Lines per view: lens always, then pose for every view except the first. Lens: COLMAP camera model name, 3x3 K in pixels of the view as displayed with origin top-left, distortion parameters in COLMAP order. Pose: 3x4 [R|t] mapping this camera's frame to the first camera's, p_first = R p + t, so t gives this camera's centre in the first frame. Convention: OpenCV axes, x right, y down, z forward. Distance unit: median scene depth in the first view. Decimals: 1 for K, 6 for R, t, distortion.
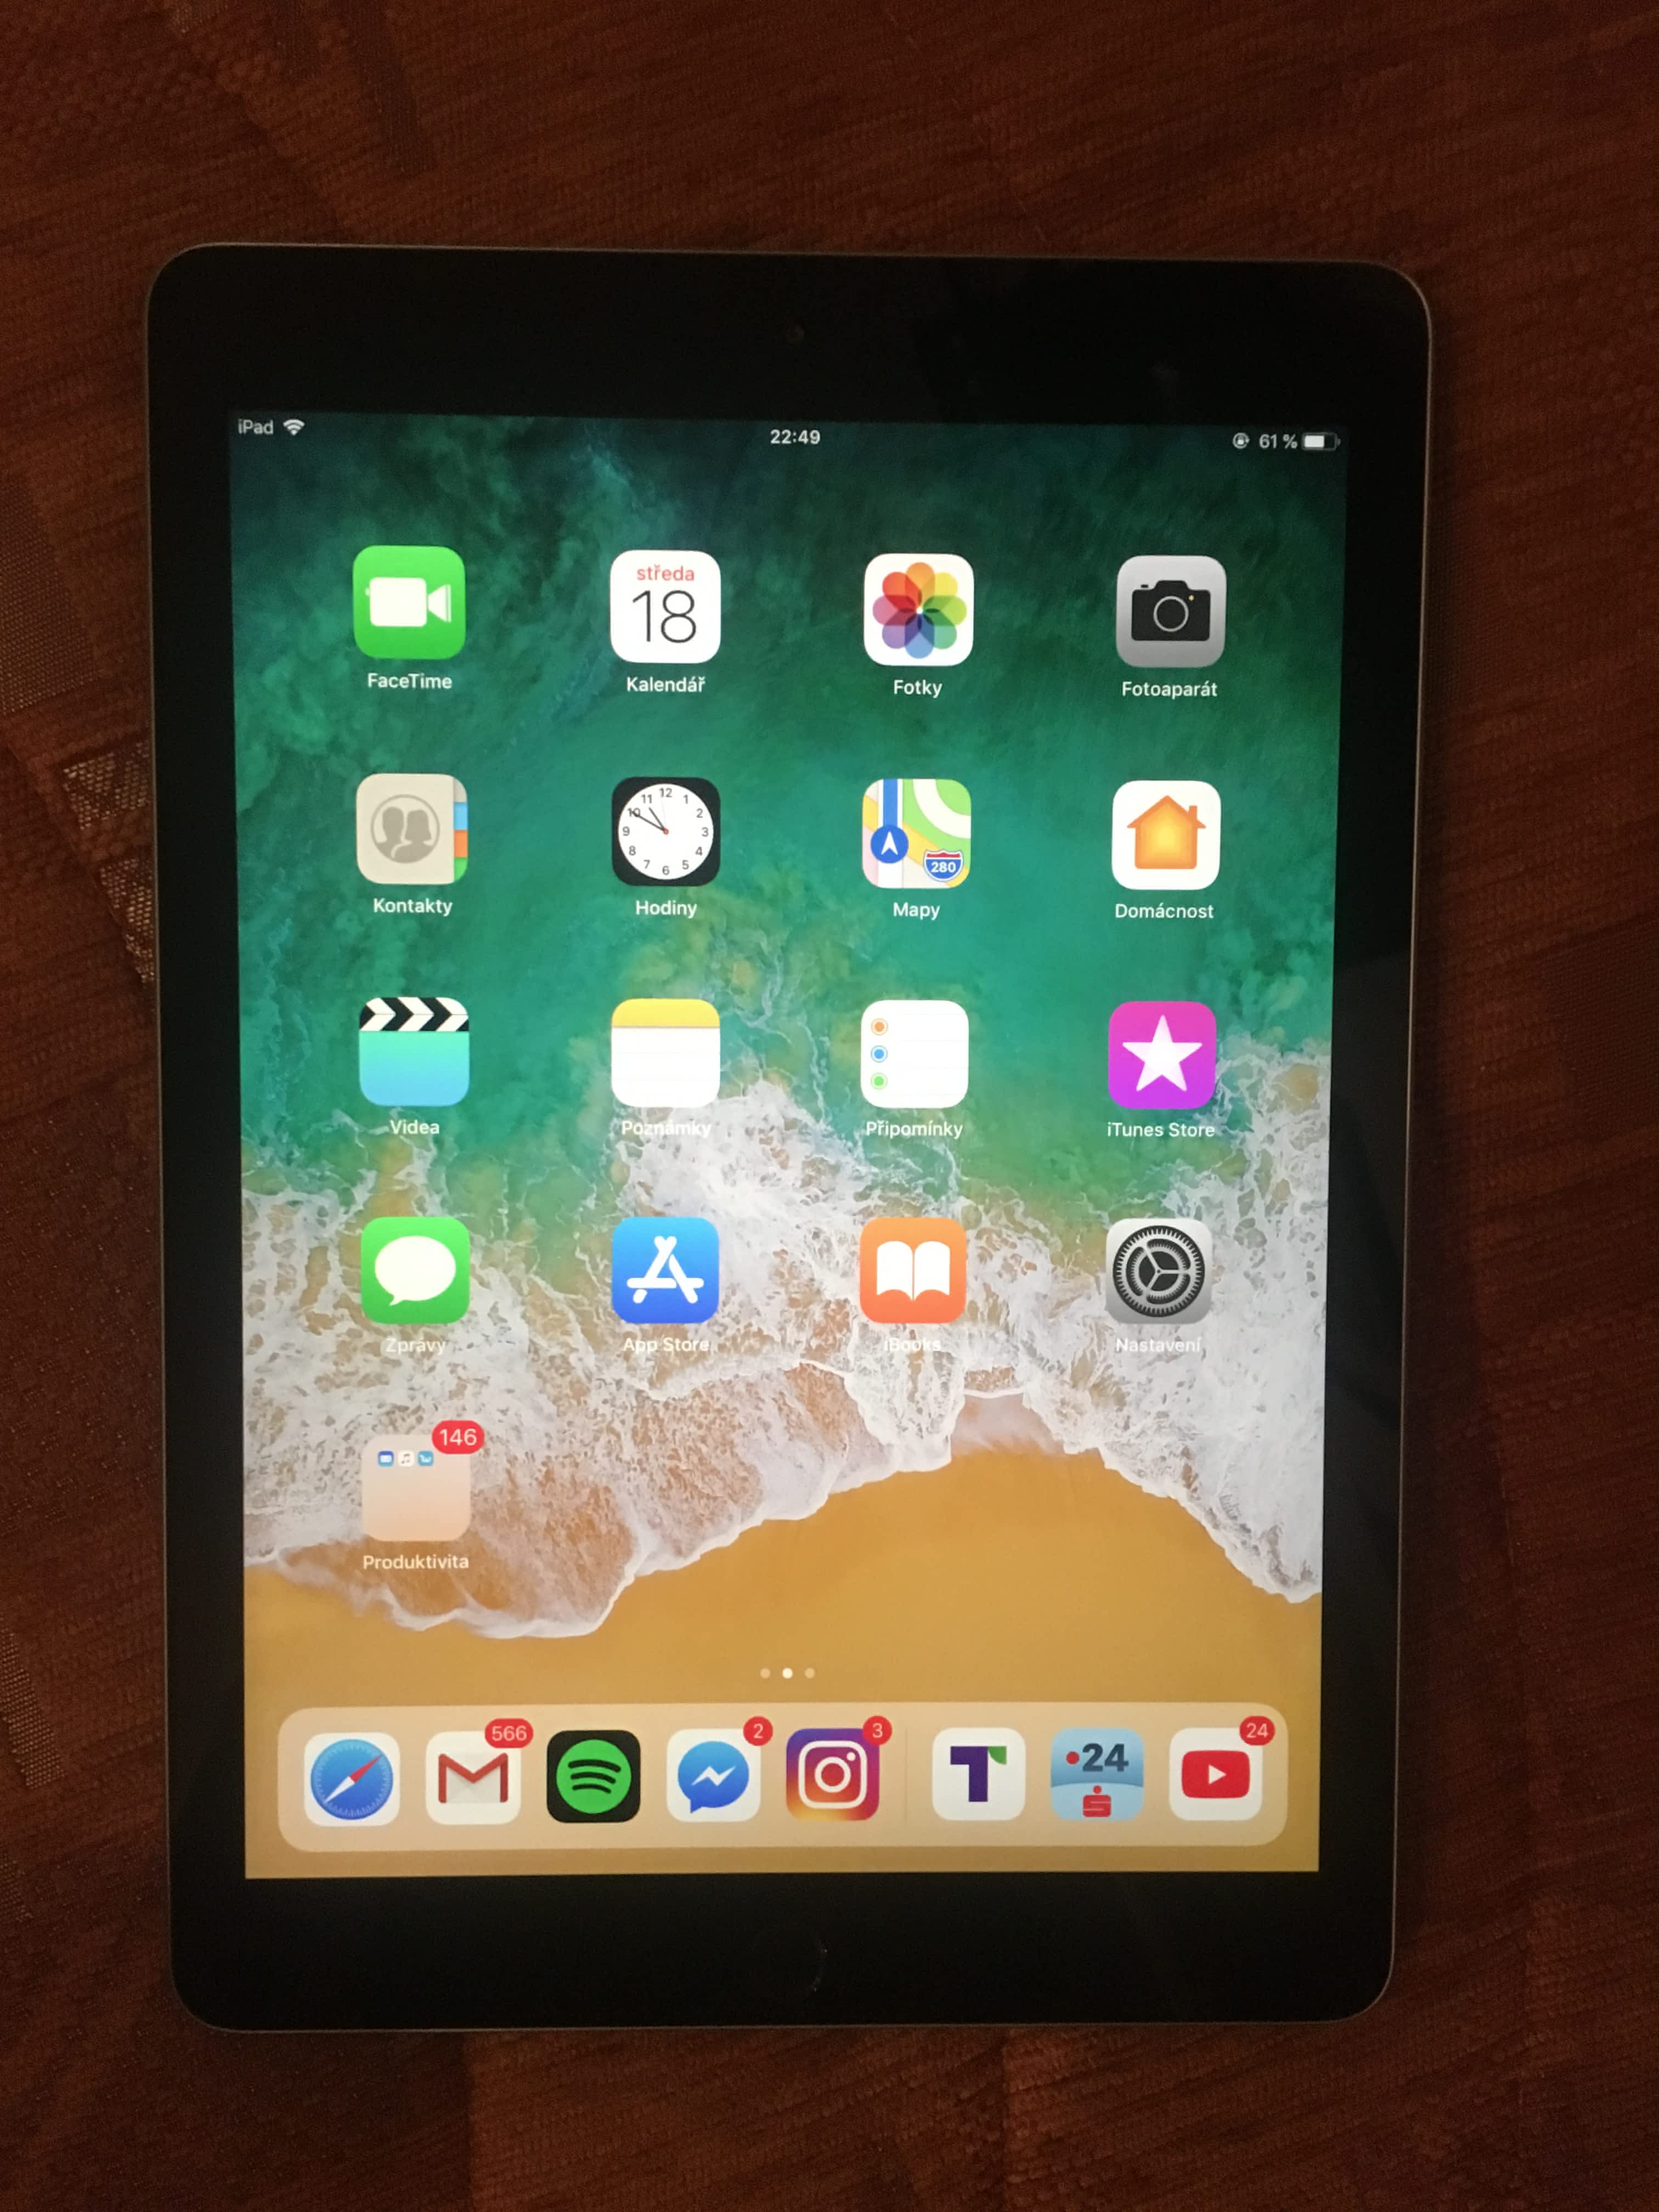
lens RADIAL K [[1880.1, 0, 815.6], [0, 1880.1, 1137.4], [0, 0, 1]] dist [0.060895, -0.092444]
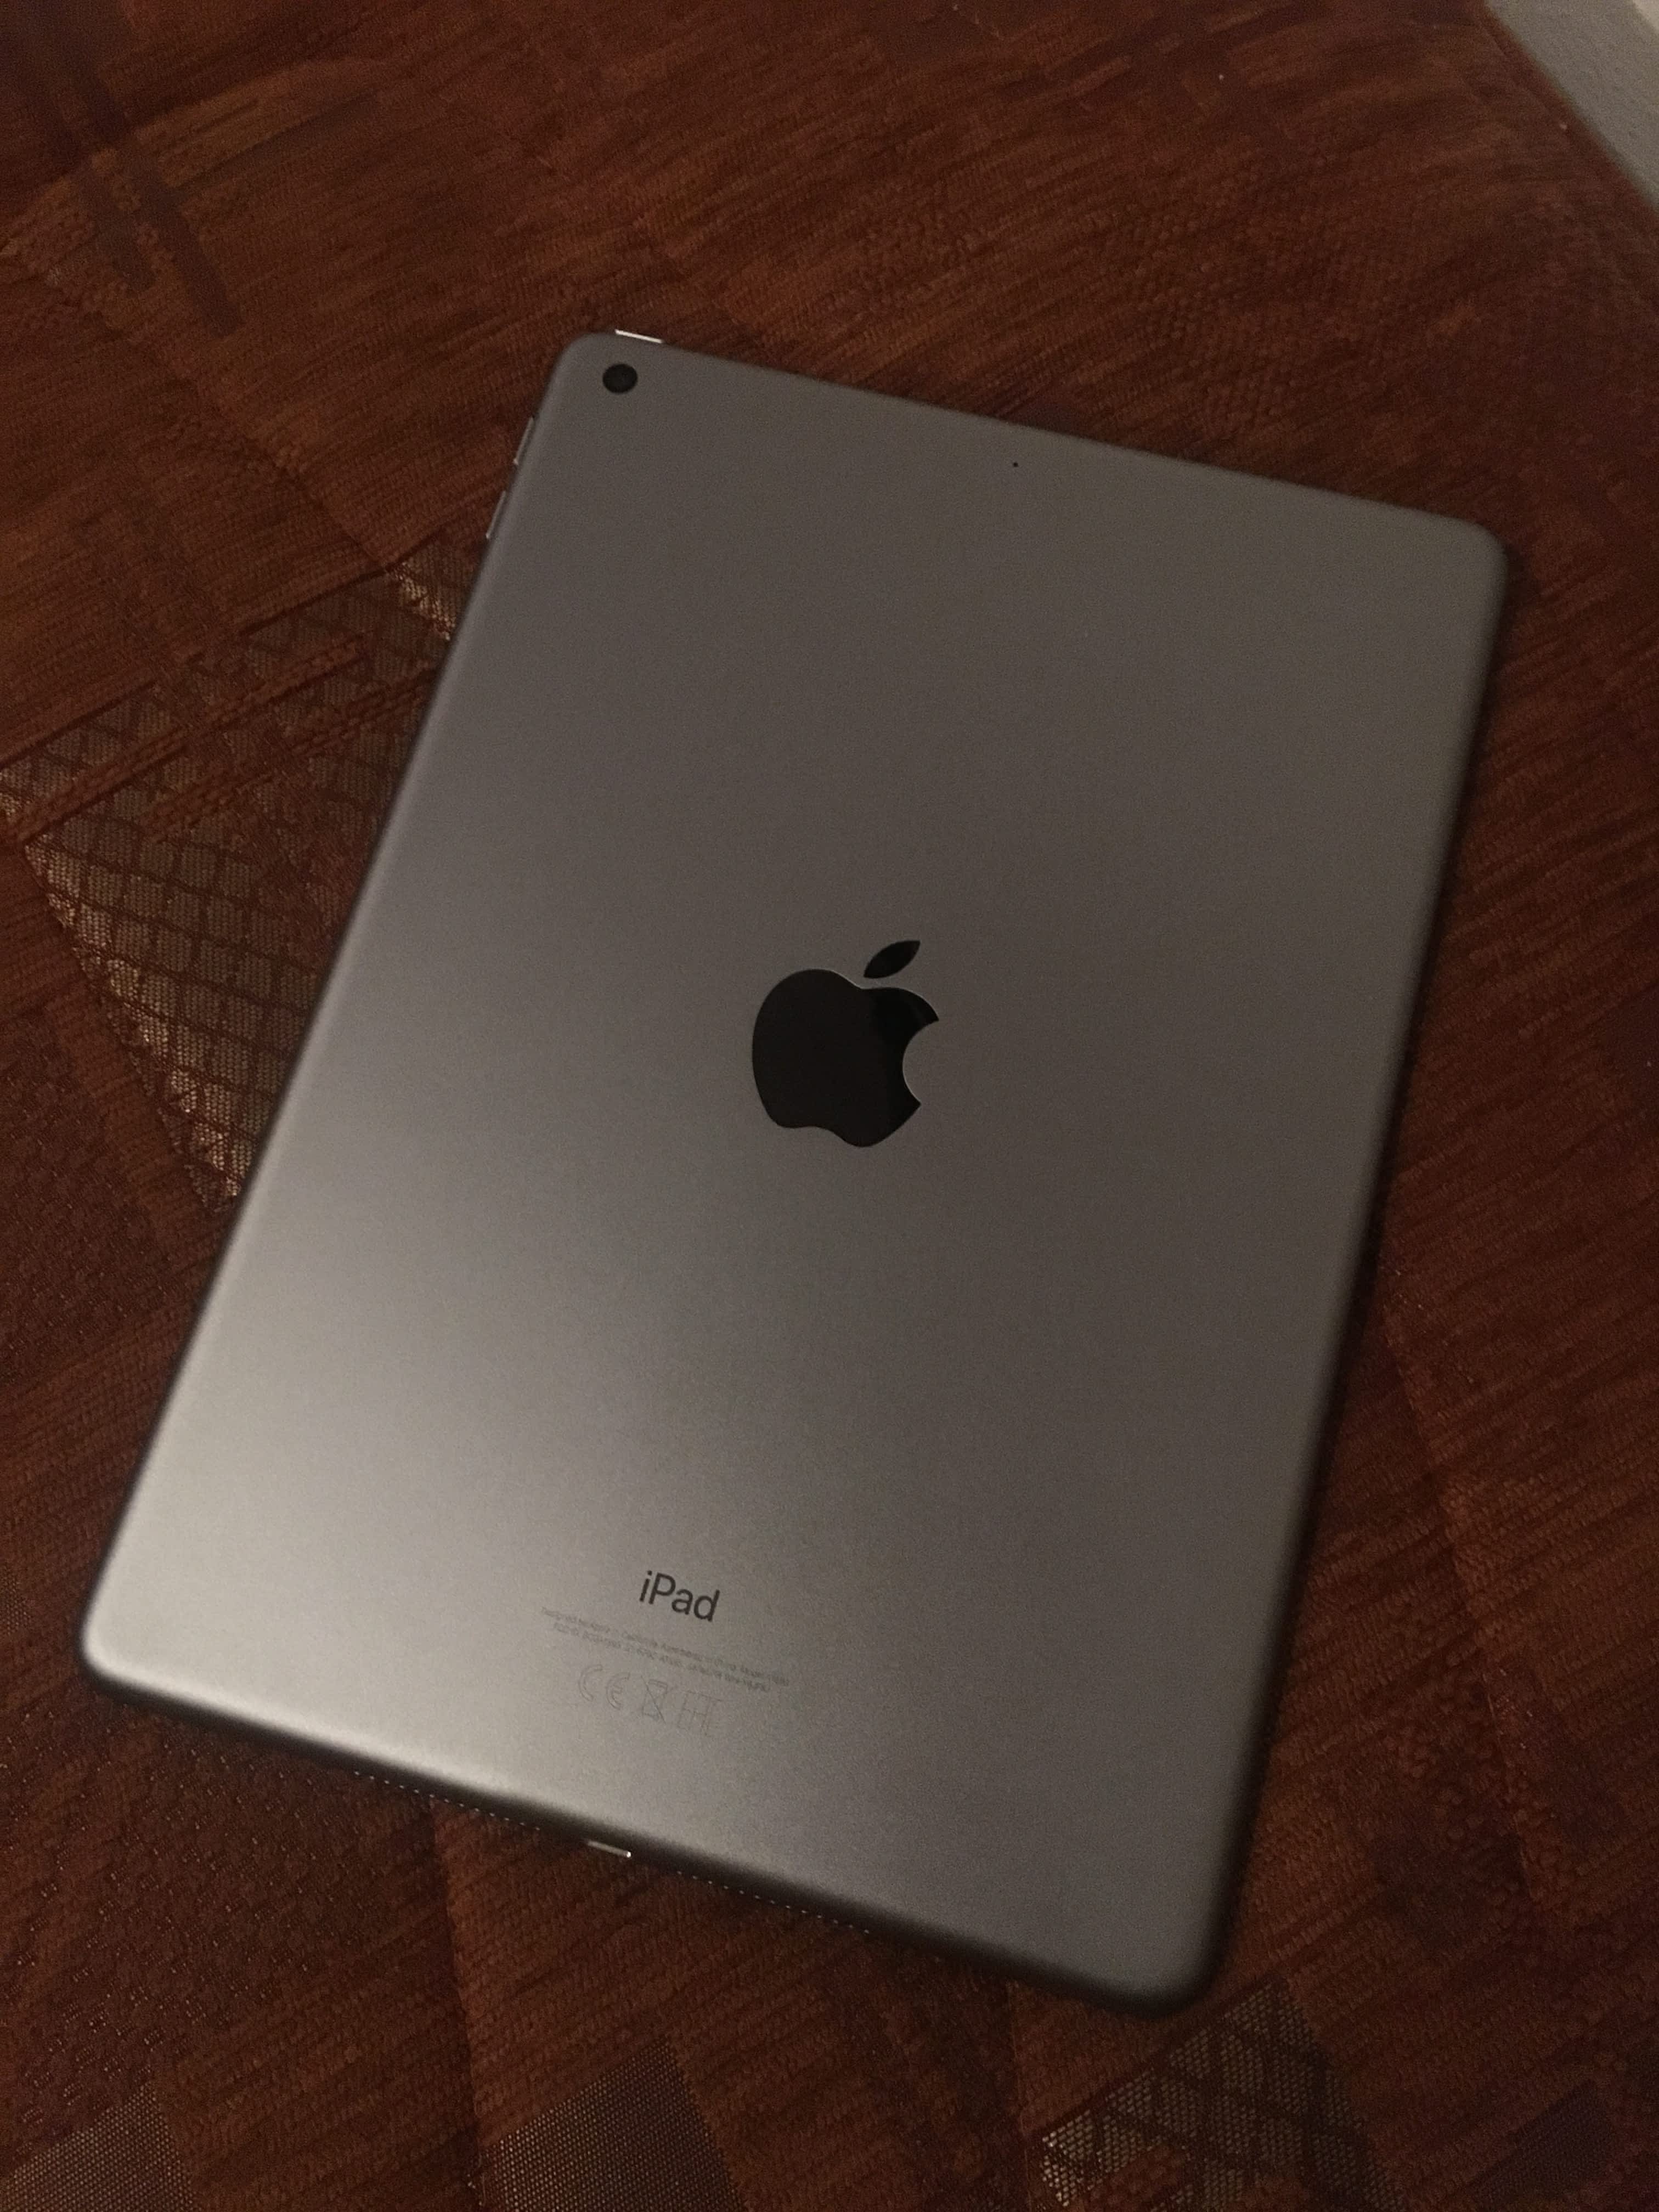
lens RADIAL K [[1880.1, 0, 839.0], [0, 1880.1, 1100.8], [0, 0, 1]] dist [0.060895, -0.092444]
pose [[0.980798, -0.194891, -0.007262, 0.112162], [0.181734, 0.926827, -0.328579, 0.500996], [0.070768, 0.320949, 0.944449, -0.061808]]
